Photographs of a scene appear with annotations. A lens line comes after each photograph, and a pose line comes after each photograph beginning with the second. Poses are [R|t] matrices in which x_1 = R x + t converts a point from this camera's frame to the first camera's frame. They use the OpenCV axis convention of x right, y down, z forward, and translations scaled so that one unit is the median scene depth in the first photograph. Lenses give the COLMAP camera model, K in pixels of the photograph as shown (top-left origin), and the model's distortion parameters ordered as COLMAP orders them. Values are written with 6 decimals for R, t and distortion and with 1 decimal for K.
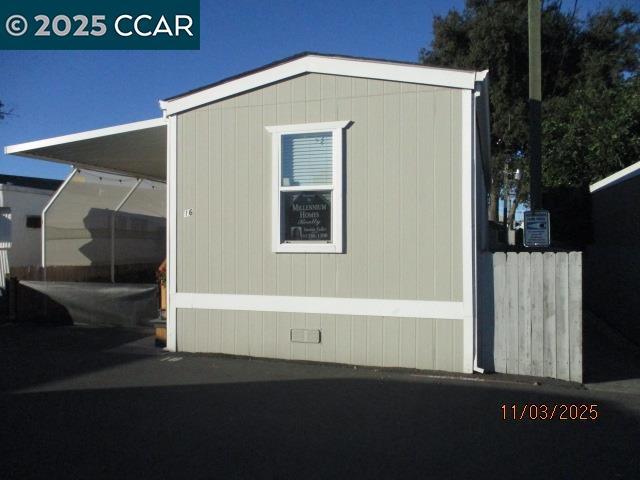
lens RADIAL K [[528.4, 0, 320.0], [0, 528.4, 240.0], [0, 0, 1]] dist [-0.008584, 0.000513]
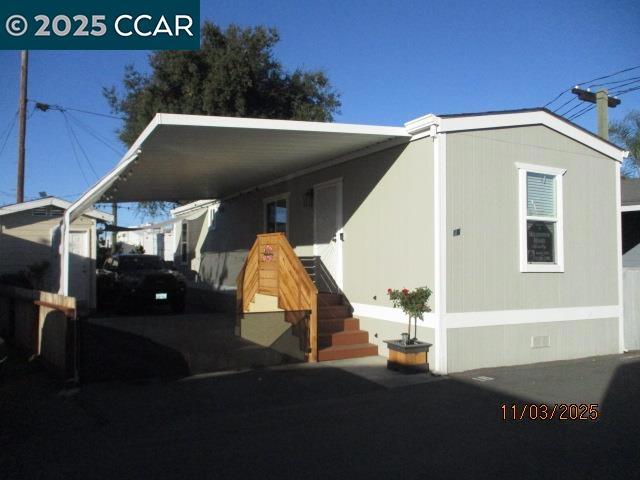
lens RADIAL K [[528.4, 0, 320.0], [0, 528.4, 240.0], [0, 0, 1]] dist [-0.008584, 0.000513]
pose [[0.687915, 0.039322, 0.724725, -1.240502], [-0.014887, 0.999086, -0.040077, 0.006577], [-0.725638, 0.016781, 0.687872, 0.535297]]
